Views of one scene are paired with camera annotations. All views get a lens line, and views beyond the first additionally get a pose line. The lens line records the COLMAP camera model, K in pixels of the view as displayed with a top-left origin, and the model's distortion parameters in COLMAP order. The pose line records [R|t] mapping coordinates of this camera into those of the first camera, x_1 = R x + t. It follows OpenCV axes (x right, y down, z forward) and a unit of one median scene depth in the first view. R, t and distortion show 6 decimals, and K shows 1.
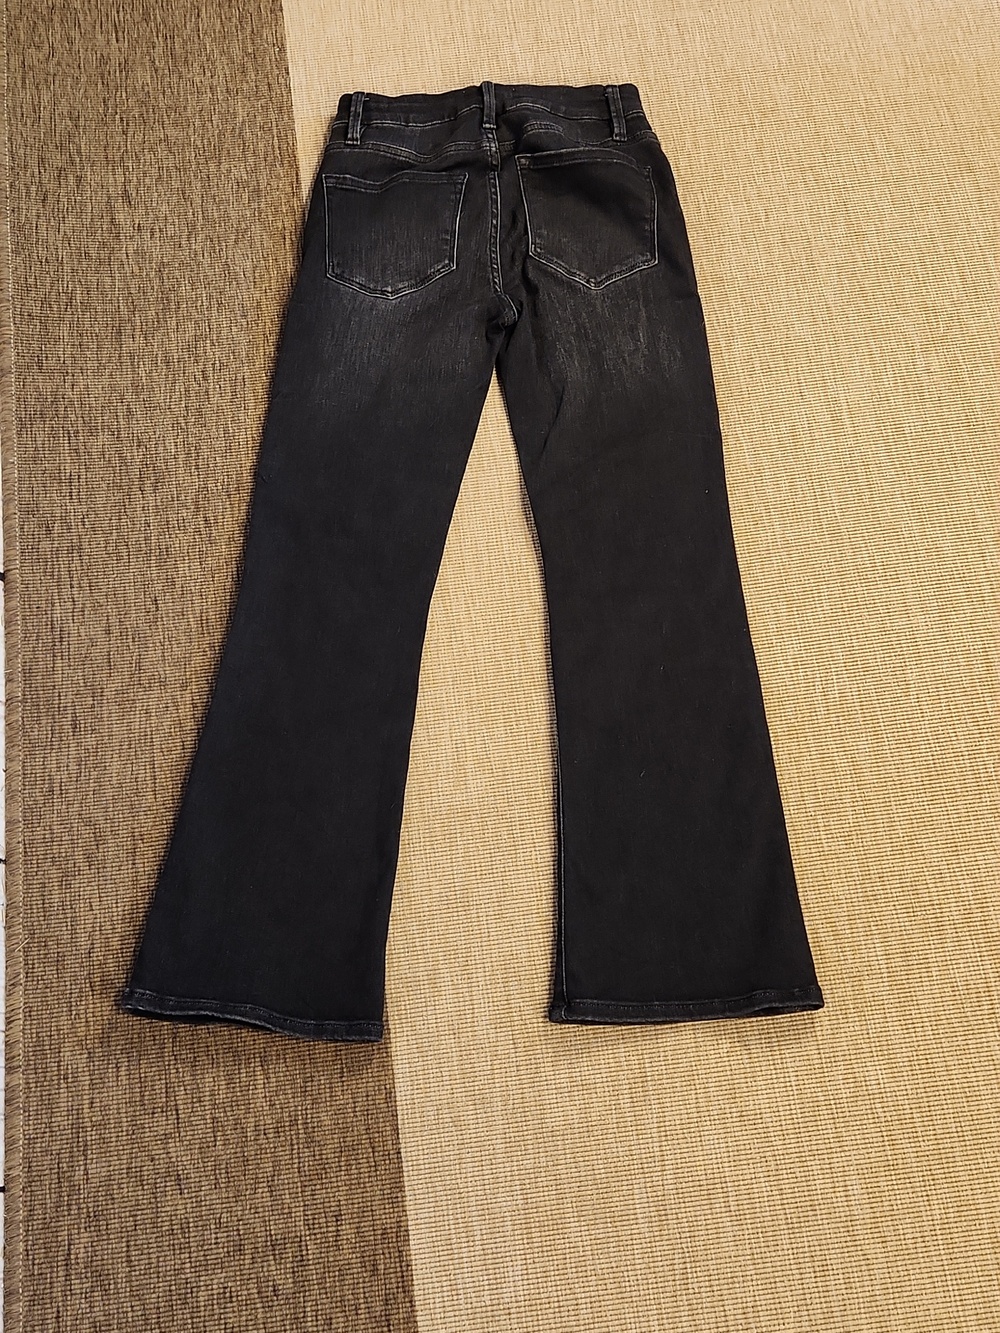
lens RADIAL K [[1332.0, 0, 501.8], [0, 1332.0, 710.8], [0, 0, 1]] dist [0.086380, -0.112817]
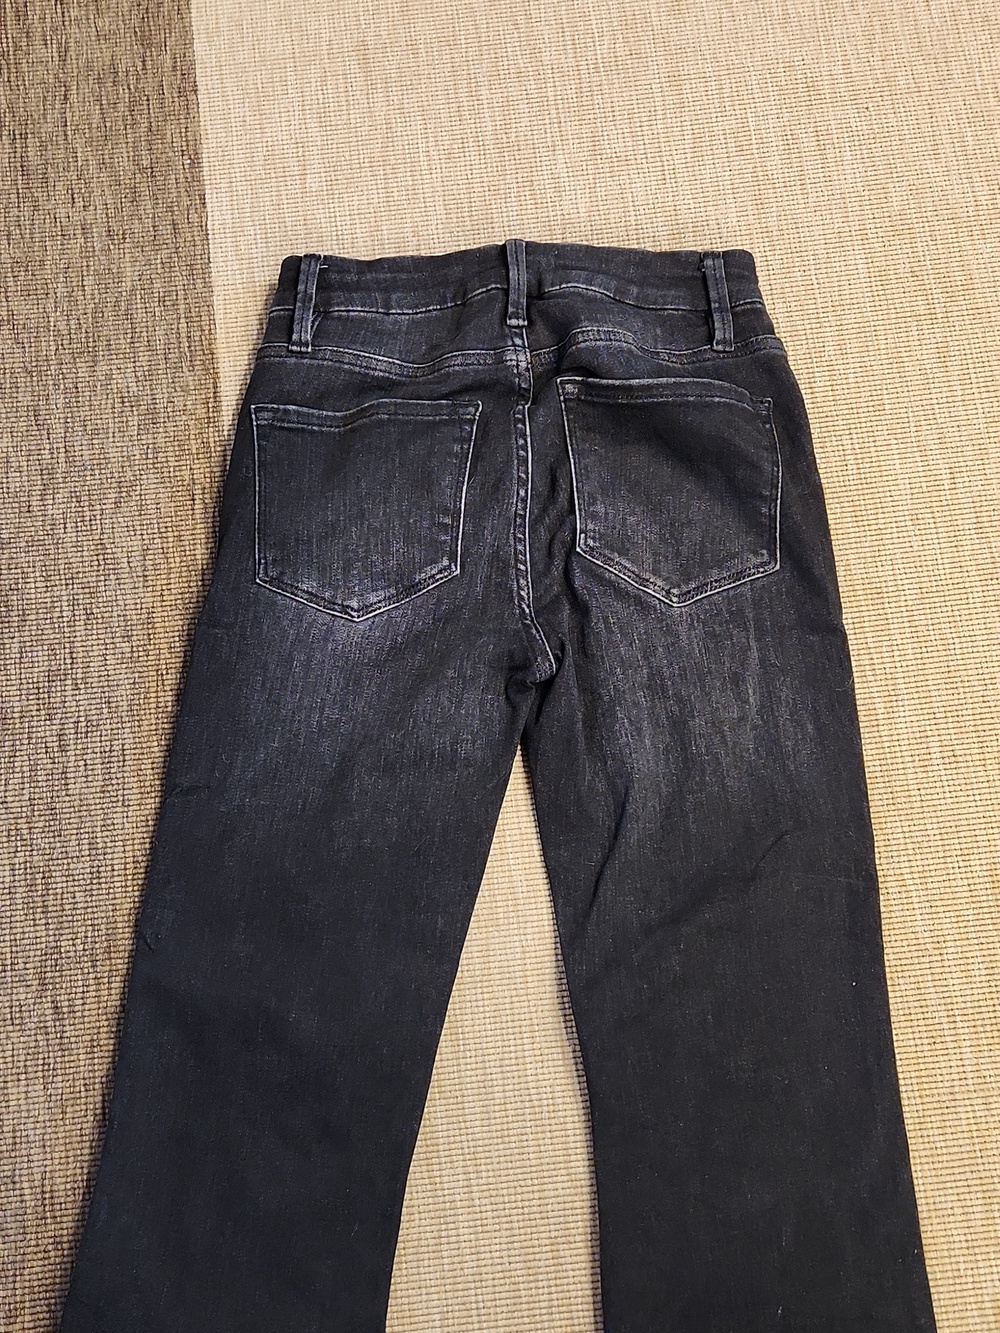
lens RADIAL K [[1332.0, 0, 501.8], [0, 1332.0, 710.8], [0, 0, 1]] dist [0.086380, -0.112817]
pose [[0.999792, 0.019552, -0.005807, -0.011099], [-0.018709, 0.992528, 0.120575, -0.397415], [0.008121, -0.120442, 0.992687, 0.428748]]
